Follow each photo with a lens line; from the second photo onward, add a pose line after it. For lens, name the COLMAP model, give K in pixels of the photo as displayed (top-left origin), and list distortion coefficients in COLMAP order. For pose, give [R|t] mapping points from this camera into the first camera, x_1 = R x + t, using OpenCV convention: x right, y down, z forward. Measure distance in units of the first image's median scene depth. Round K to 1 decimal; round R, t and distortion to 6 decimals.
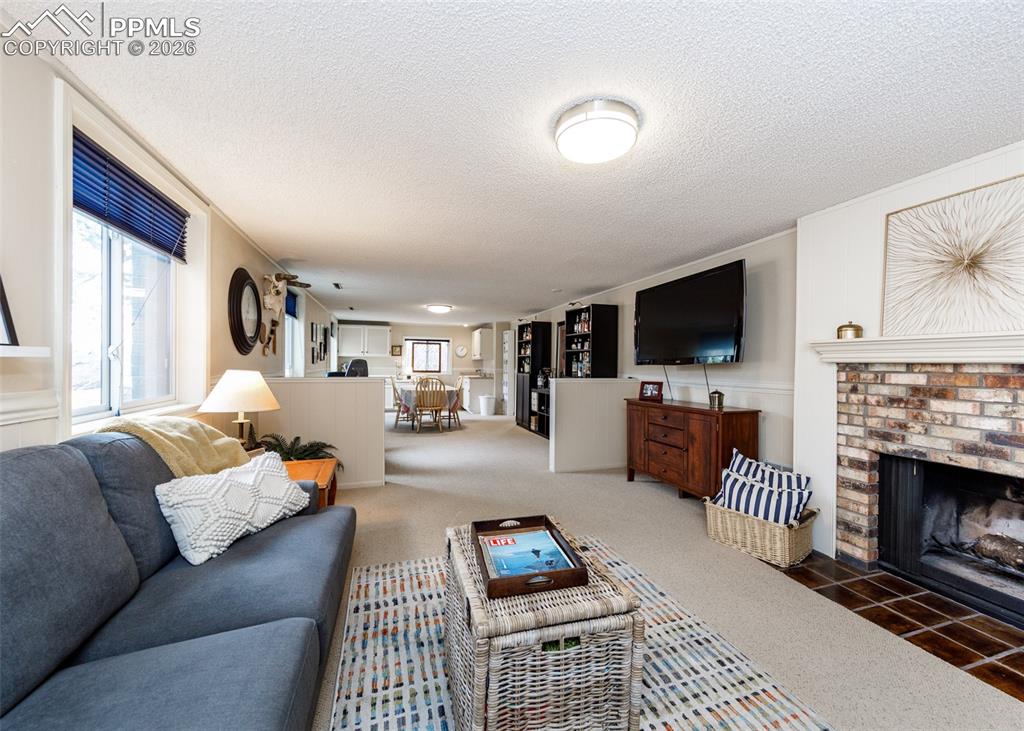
lens RADIAL K [[410.7, 0, 519.7], [0, 410.7, 367.1], [0, 0, 1]] dist [0.005886, -0.001269]
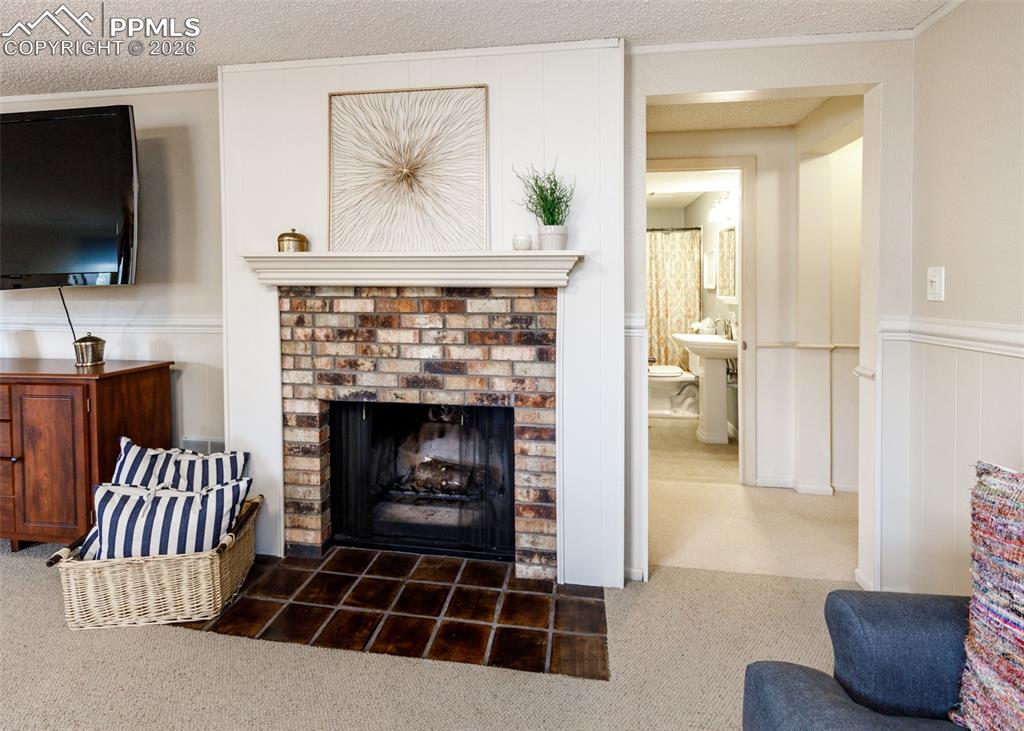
lens RADIAL K [[453.4, 0, 496.4], [0, 453.4, 304.7], [0, 0, 1]] dist [0.001126, 0.001080]
pose [[0.440056, -0.041356, 0.897017, 0.235105], [0.008820, 0.999090, 0.041735, -0.007137], [-0.897927, -0.010454, 0.440020, 0.322661]]
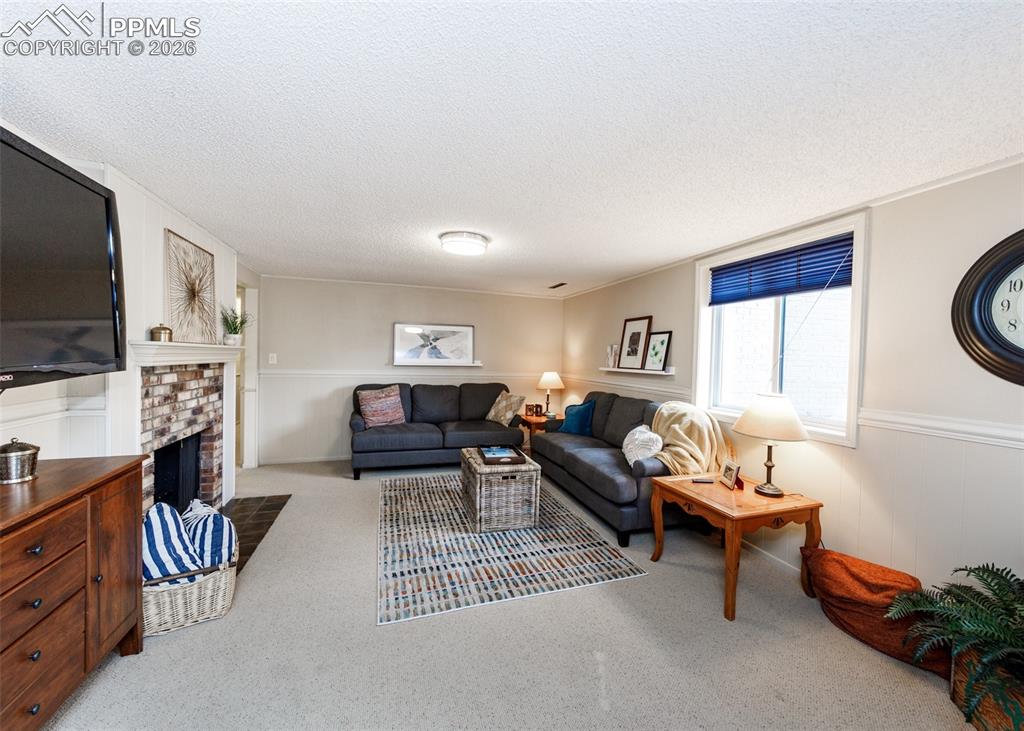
lens RADIAL K [[410.7, 0, 512.4], [0, 410.7, 369.9], [0, 0, 1]] dist [0.005886, -0.001269]
pose [[-0.999294, -0.035313, 0.012825, -0.043044], [-0.034777, 0.998598, 0.039920, -0.068288], [-0.014217, 0.039446, -0.999121, 1.932981]]
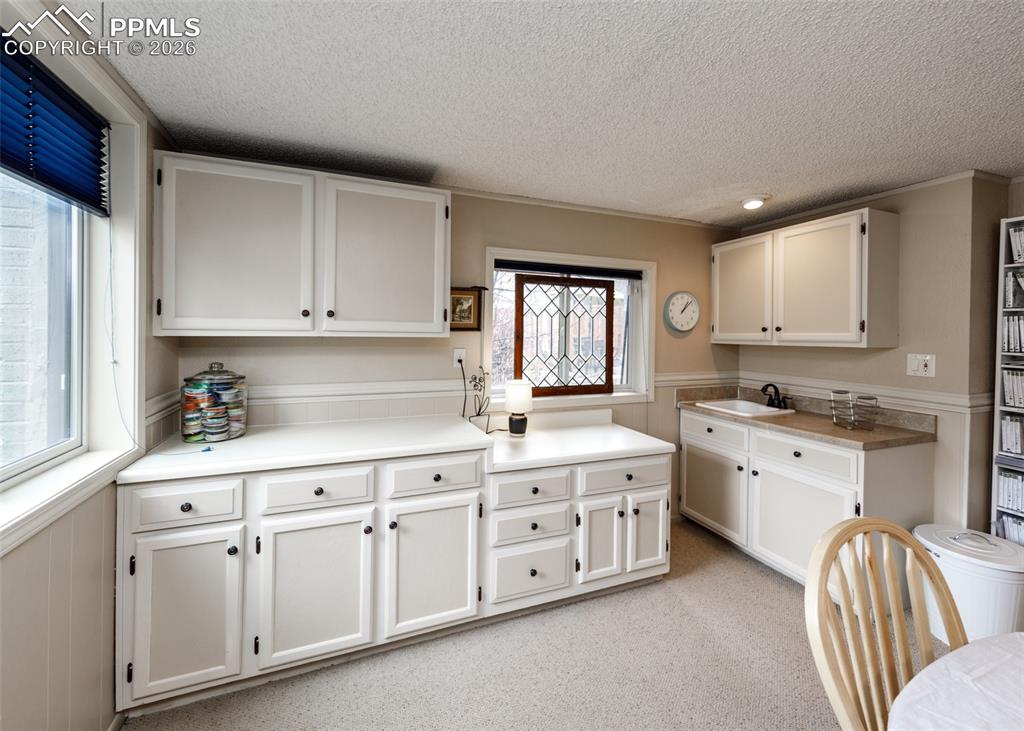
lens RADIAL K [[442.0, 0, 534.1], [0, 442.0, 330.6], [0, 0, 1]] dist [0.000724, -0.000391]
pose [[0.997820, 0.000620, 0.065989, -1.076788], [0.000065, 0.999946, -0.010379, -0.097726], [-0.065992, 0.010360, 0.997766, 2.922725]]
